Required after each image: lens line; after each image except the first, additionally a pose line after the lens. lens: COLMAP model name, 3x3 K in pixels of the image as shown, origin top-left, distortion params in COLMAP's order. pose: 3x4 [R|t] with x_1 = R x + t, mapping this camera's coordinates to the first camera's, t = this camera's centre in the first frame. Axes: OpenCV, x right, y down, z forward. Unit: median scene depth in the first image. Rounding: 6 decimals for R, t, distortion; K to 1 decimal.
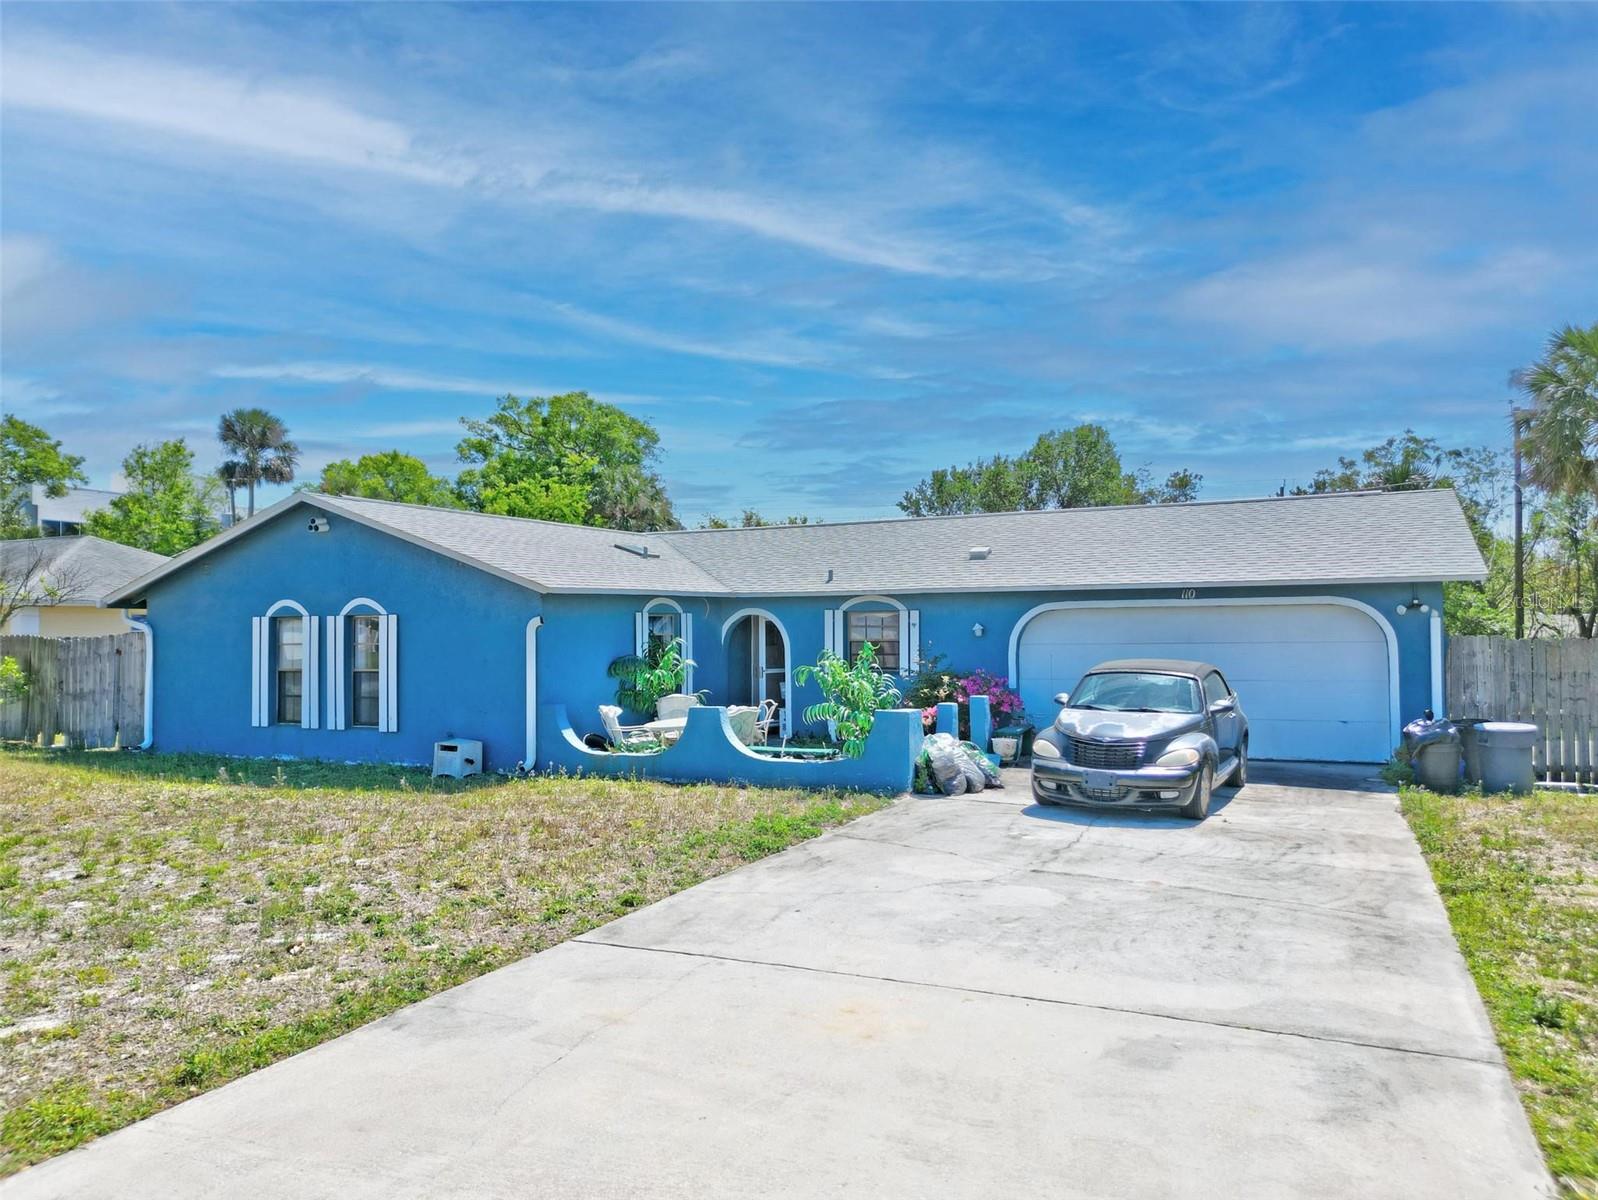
lens RADIAL K [[1121.3, 0, 800.3], [0, 1121.3, 604.9], [0, 0, 1]] dist [0.075933, -0.085581]
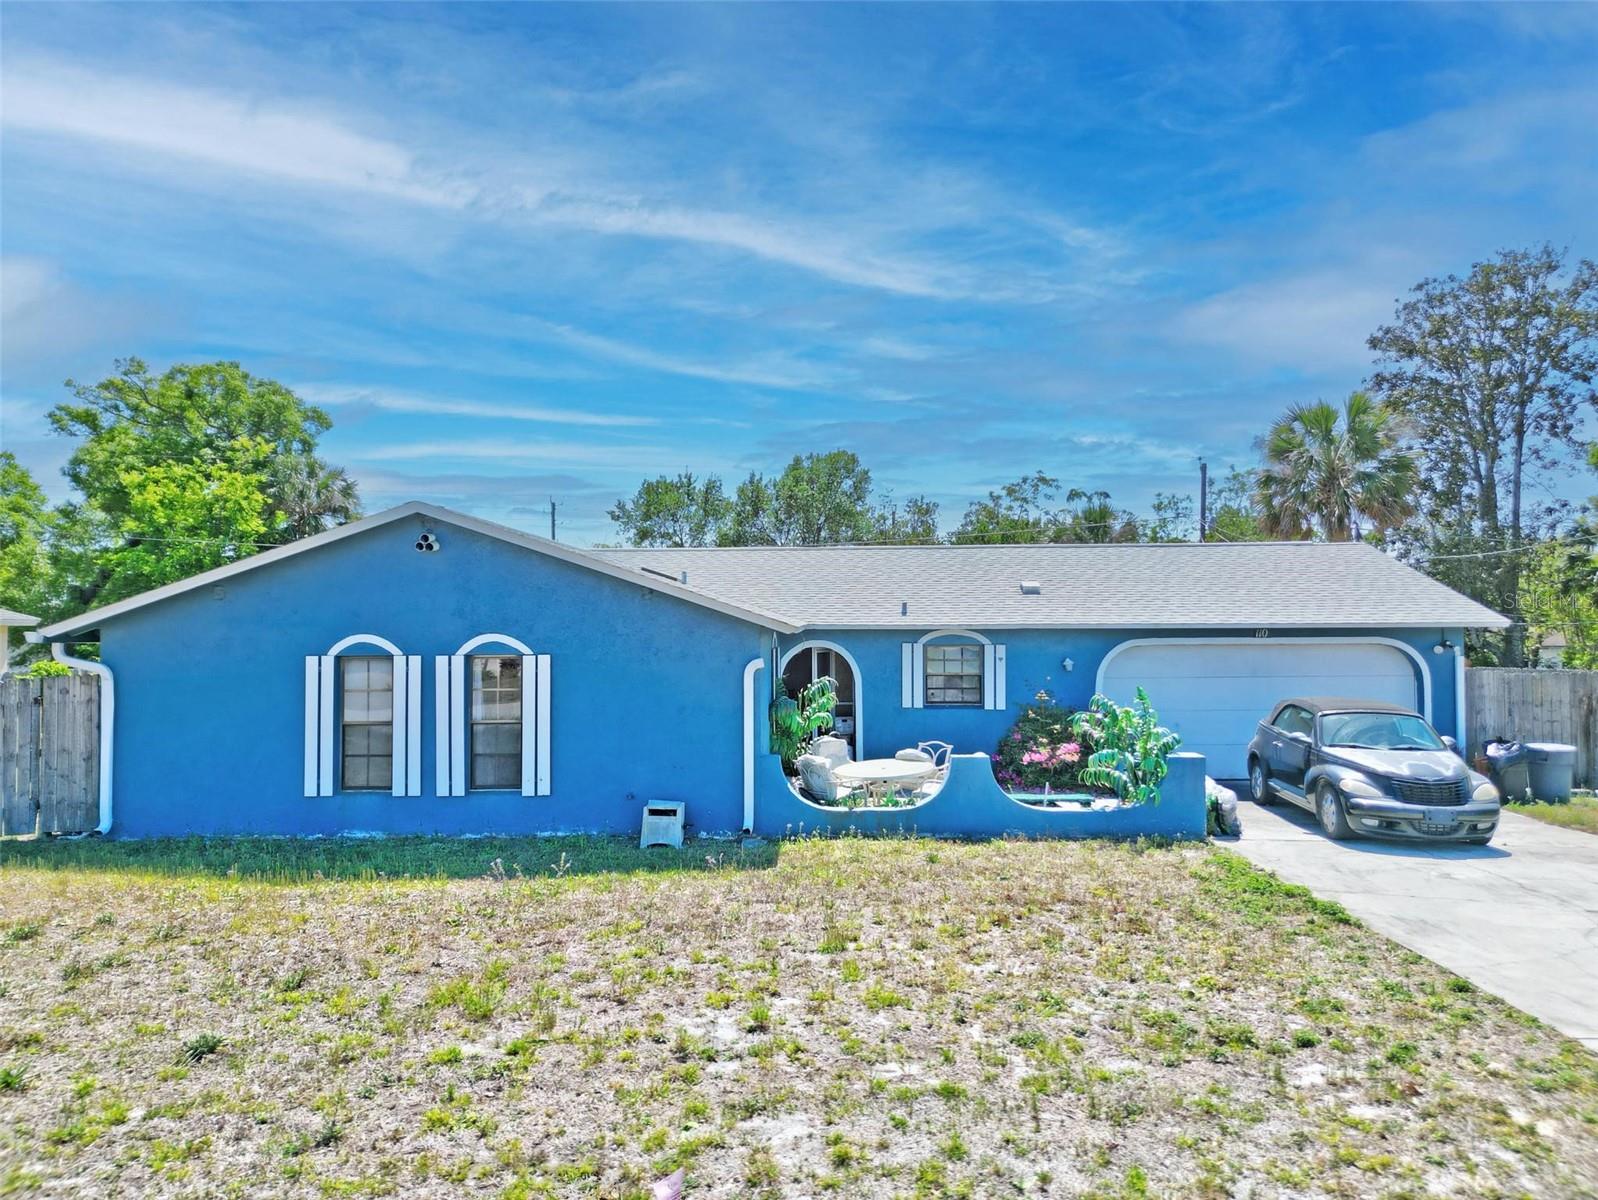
lens RADIAL K [[1121.3, 0, 800.3], [0, 1121.3, 604.9], [0, 0, 1]] dist [0.075933, -0.085581]
pose [[0.916388, 0.013316, 0.400070, -0.498728], [-0.012030, 0.999911, -0.005725, -0.024601], [-0.400111, 0.000433, 0.916467, 0.152974]]
